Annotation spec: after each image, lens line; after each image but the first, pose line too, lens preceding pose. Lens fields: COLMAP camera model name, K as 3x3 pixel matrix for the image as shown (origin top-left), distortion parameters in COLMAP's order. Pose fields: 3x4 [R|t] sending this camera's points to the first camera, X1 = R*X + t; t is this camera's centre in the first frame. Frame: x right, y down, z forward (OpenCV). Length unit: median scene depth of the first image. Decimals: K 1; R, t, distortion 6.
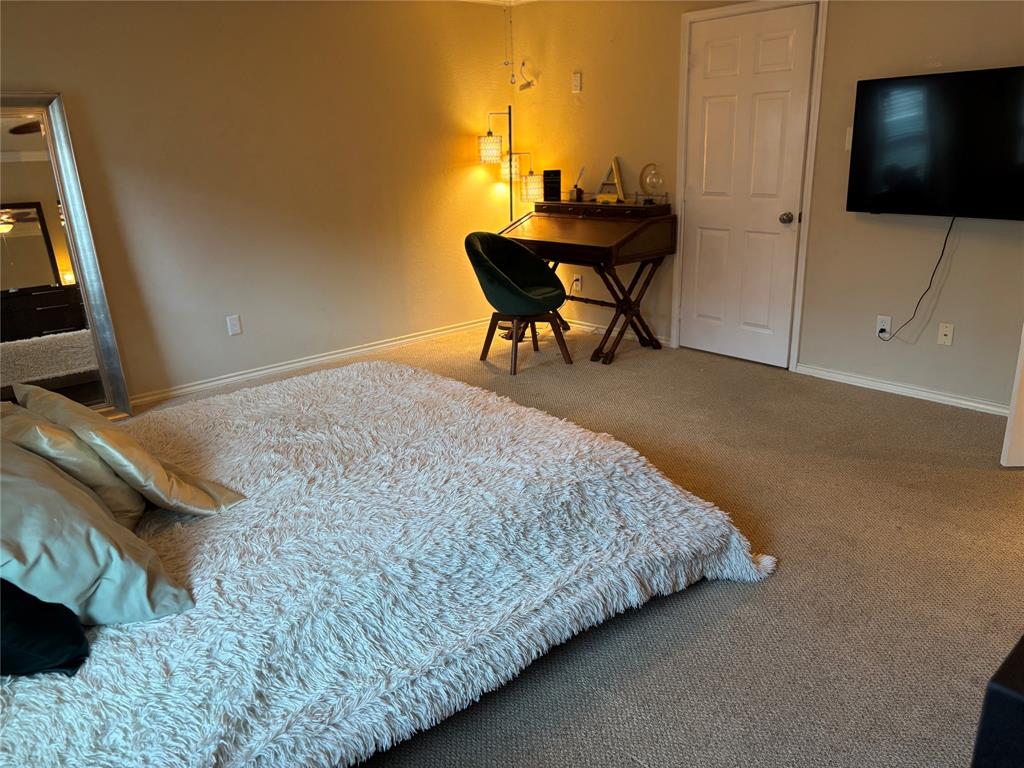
lens RADIAL K [[778.3, 0, 515.4], [0, 778.3, 386.6], [0, 0, 1]] dist [0.055562, -0.074396]
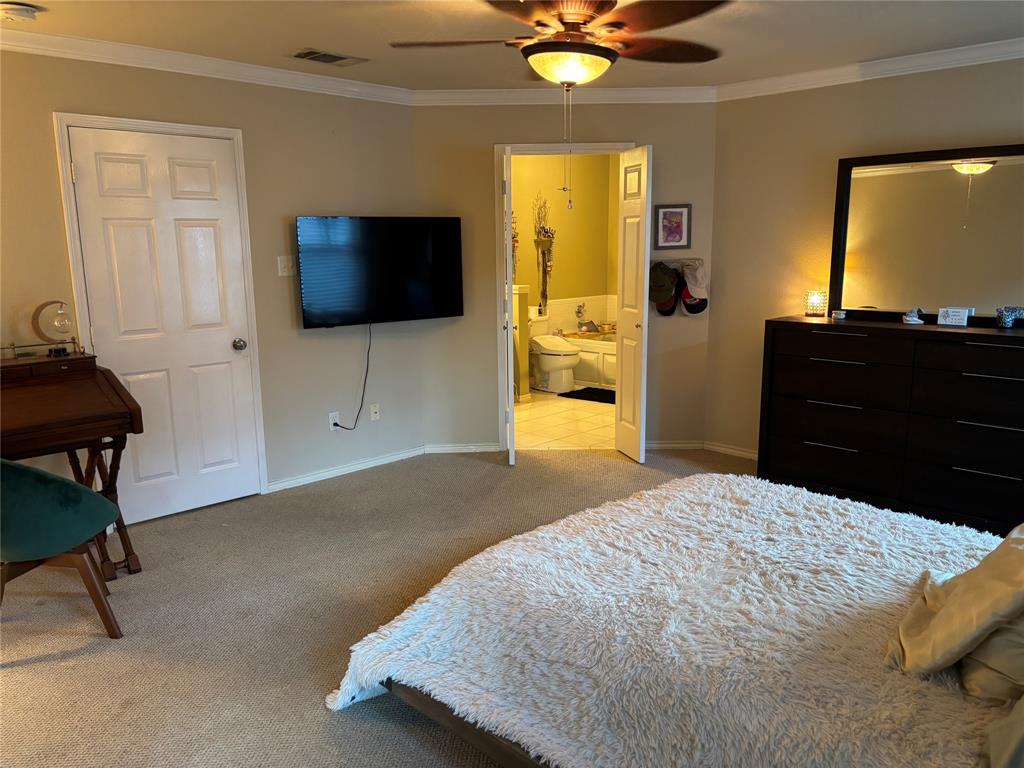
lens RADIAL K [[778.3, 0, 515.4], [0, 778.3, 386.6], [0, 0, 1]] dist [0.055562, -0.074396]
pose [[-0.058956, -0.155155, 0.986129, -0.633217], [0.317167, 0.933751, 0.165876, -0.215277], [-0.946535, 0.322547, -0.005840, 0.685436]]
